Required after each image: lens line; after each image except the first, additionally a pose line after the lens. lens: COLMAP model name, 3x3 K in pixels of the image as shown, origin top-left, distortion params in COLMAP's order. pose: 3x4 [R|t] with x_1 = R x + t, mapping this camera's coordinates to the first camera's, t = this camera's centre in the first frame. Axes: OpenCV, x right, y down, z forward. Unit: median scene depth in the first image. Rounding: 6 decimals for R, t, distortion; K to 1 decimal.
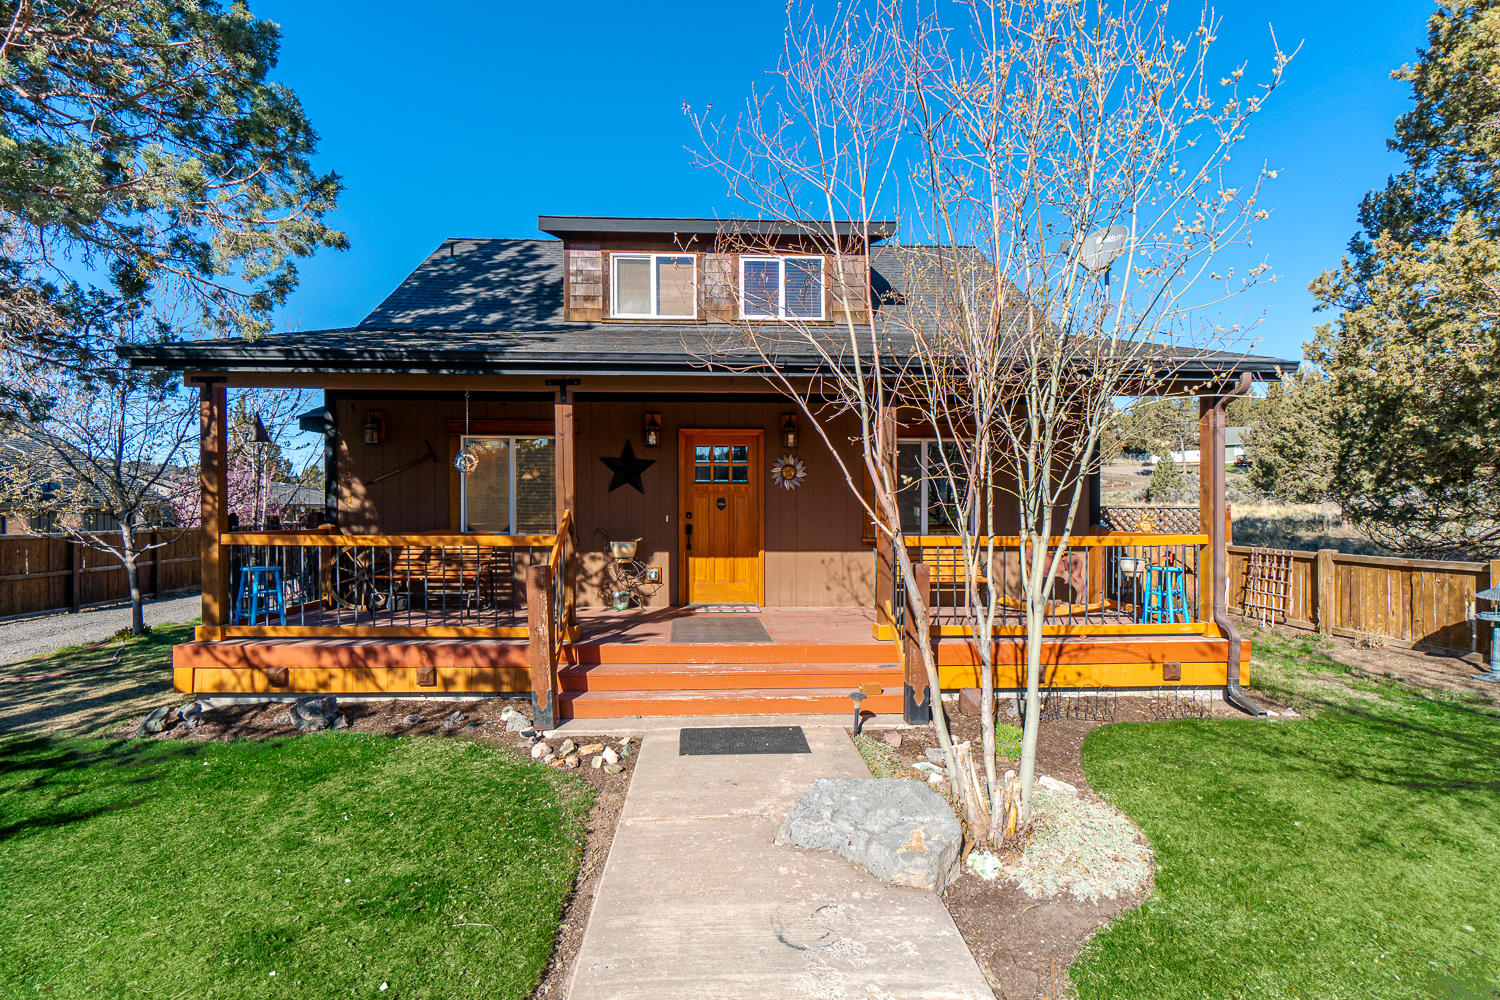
lens RADIAL K [[762.3, 0, 744.5], [0, 762.3, 533.2], [0, 0, 1]] dist [-0.001876, 0.000469]
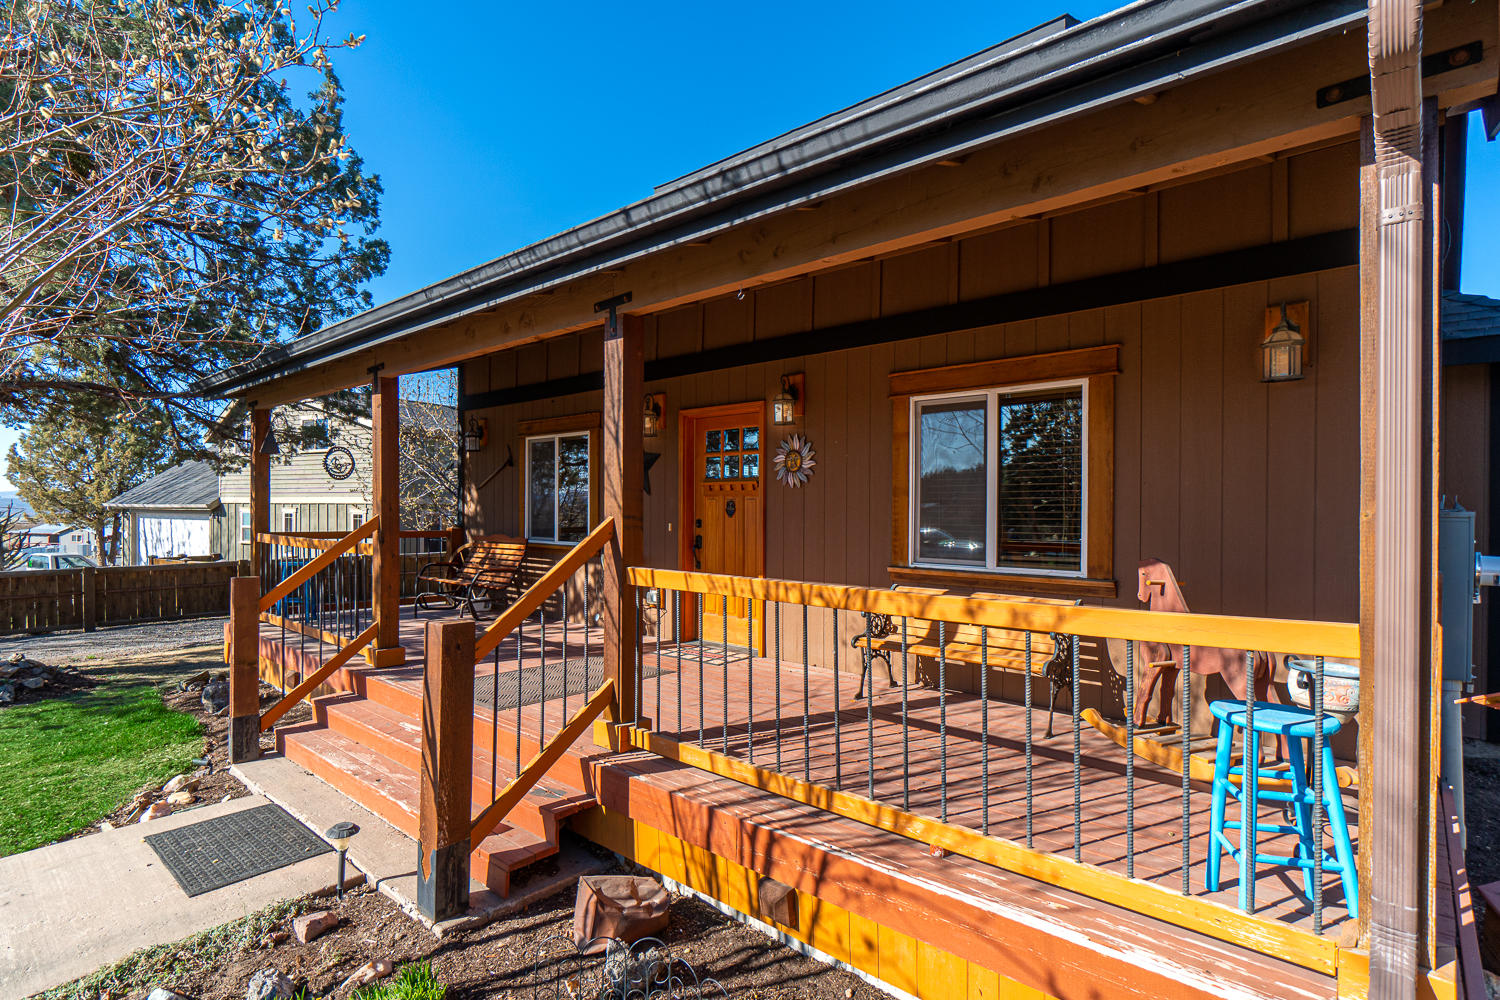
lens RADIAL K [[762.3, 0, 750.3], [0, 762.3, 505.8], [0, 0, 1]] dist [-0.001876, 0.000469]
pose [[0.696046, -0.001478, -0.717995, 0.536730], [-0.022011, 0.999484, -0.023395, -0.025395], [0.717659, 0.032088, 0.695655, 0.531194]]
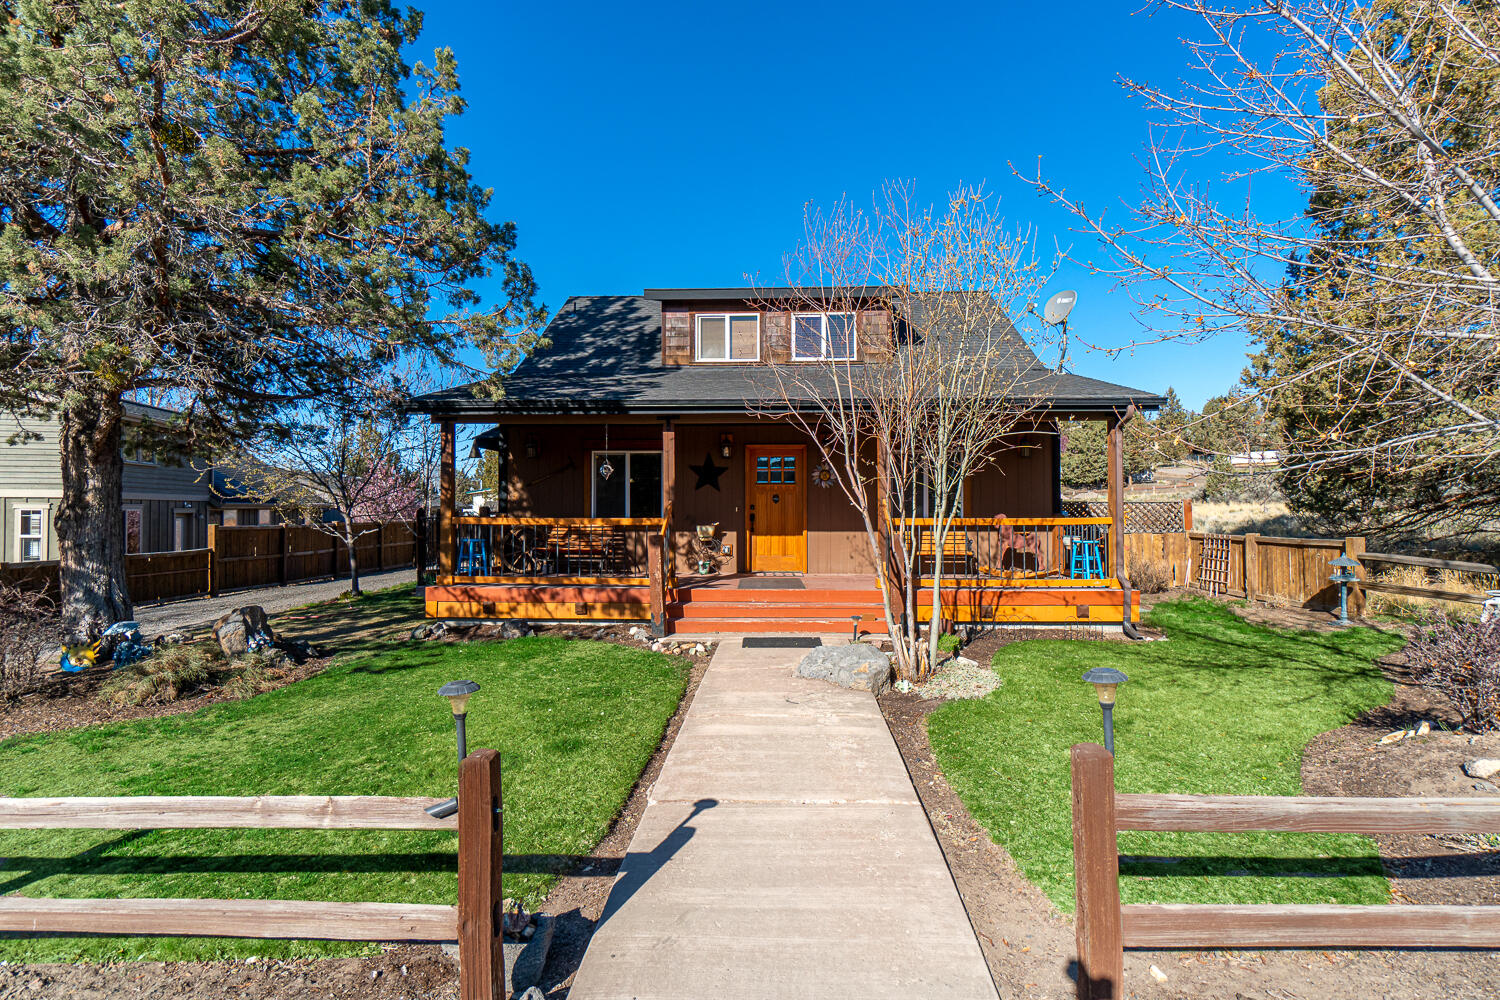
lens RADIAL K [[762.3, 0, 750.5], [0, 762.3, 501.3], [0, 0, 1]] dist [-0.001876, 0.000469]
pose [[0.996117, -0.002642, -0.088002, 0.047290], [-0.001470, 0.998911, -0.046637, 0.032396], [0.088030, 0.046585, 0.995028, -0.390828]]
